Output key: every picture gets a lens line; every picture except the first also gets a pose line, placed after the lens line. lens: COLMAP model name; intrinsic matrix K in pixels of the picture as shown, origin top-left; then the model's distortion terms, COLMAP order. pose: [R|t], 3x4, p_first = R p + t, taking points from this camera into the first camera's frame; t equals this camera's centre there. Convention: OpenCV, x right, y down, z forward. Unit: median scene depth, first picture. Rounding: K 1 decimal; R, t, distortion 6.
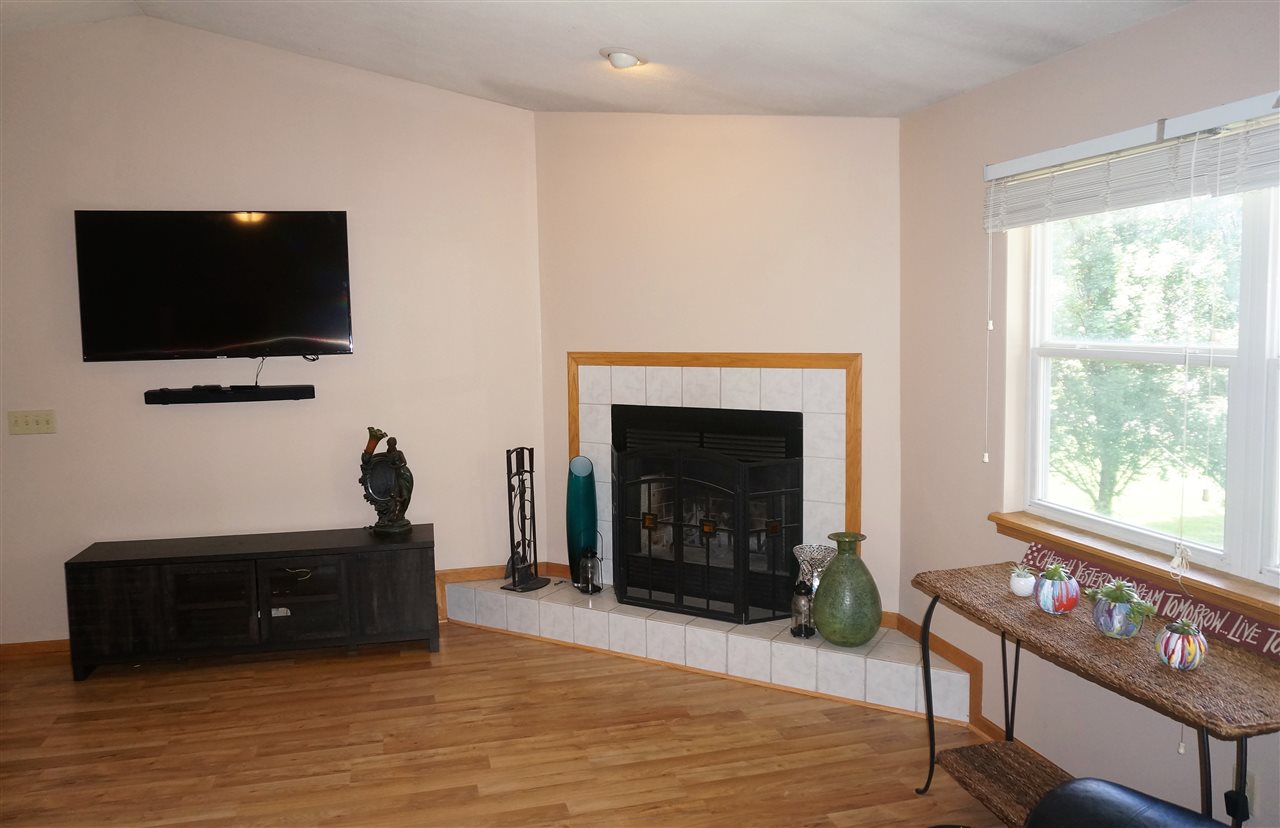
lens RADIAL K [[883.5, 0, 604.4], [0, 883.5, 384.5], [0, 0, 1]] dist [-0.042349, 0.012547]
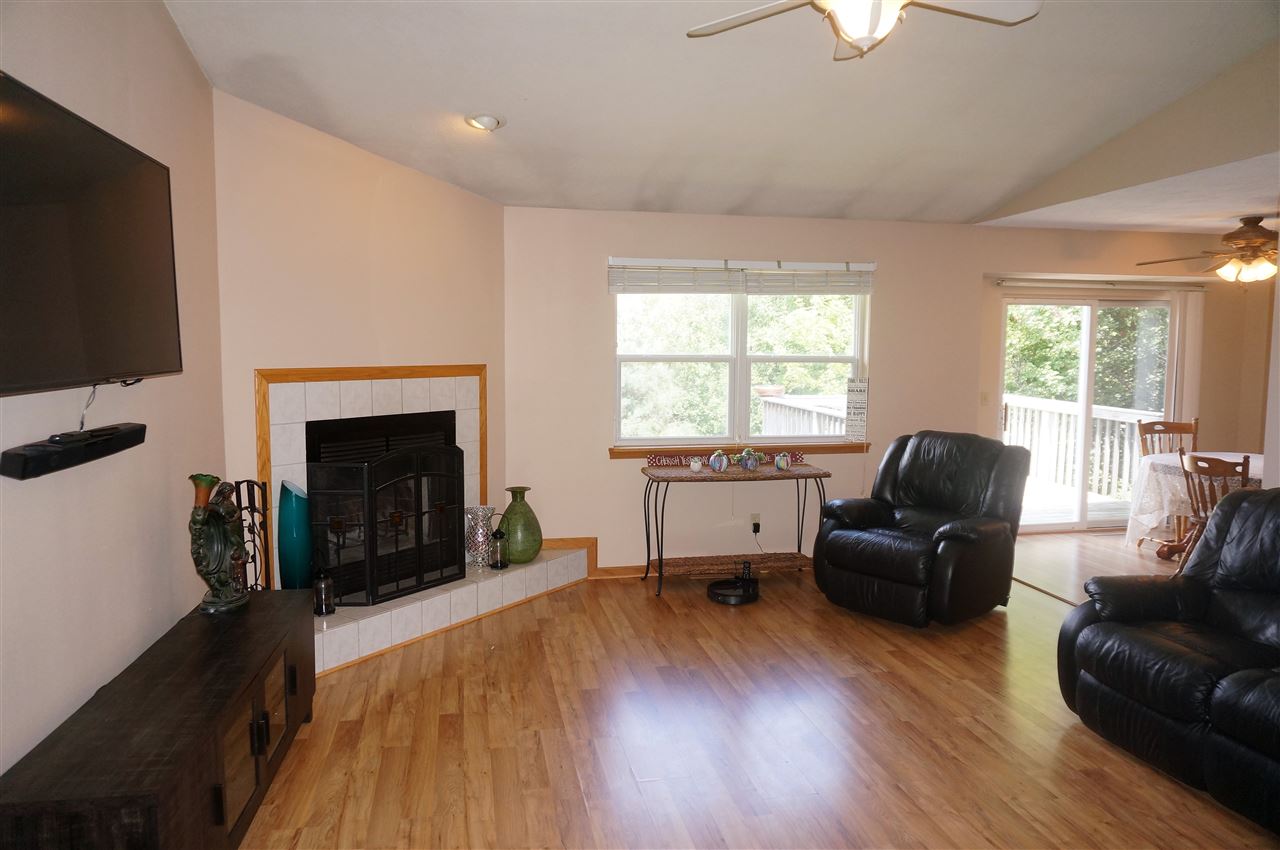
lens RADIAL K [[845.2, 0, 635.3], [0, 845.2, 391.2], [0, 0, 1]] dist [-0.050030, 0.019419]
pose [[0.059030, -0.034515, 0.997659, -0.998947], [0.070199, 0.997071, 0.030341, -0.015319], [-0.995785, 0.068243, 0.061280, 0.643264]]
